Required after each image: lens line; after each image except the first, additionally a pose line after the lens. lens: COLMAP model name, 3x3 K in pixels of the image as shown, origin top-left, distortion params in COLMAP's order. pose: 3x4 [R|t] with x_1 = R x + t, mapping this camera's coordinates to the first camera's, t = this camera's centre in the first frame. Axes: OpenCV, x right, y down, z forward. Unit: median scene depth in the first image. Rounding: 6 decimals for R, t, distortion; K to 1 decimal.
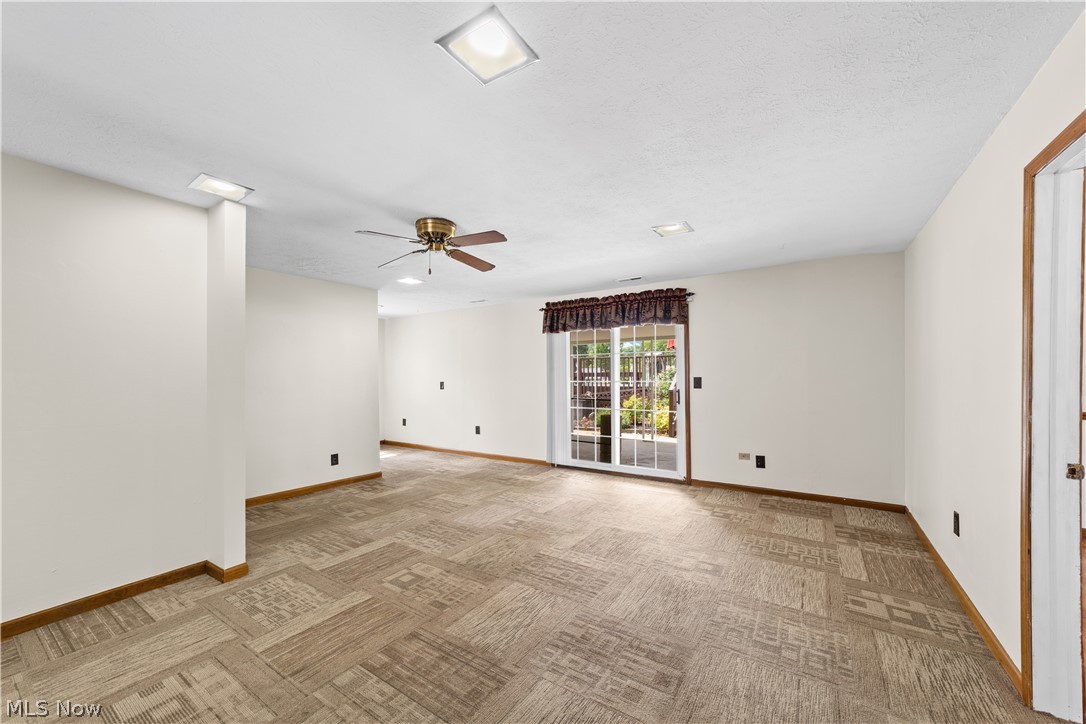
lens RADIAL K [[420.5, 0, 535.6], [0, 420.5, 370.5], [0, 0, 1]] dist [-0.016838, 0.005609]
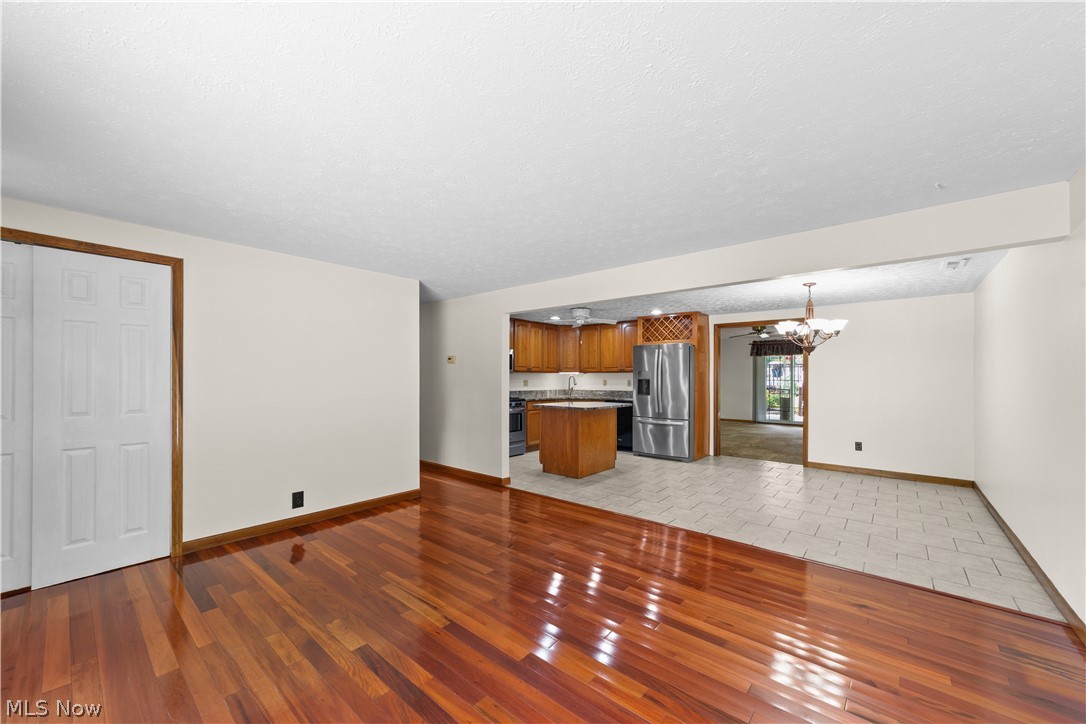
lens RADIAL K [[420.5, 0, 531.9], [0, 420.5, 376.1], [0, 0, 1]] dist [-0.016838, 0.005609]
pose [[0.991293, 0.012277, -0.131104, -1.292269], [-0.010358, 0.999829, 0.015310, -0.021859], [0.131269, -0.013818, 0.991250, -1.907699]]
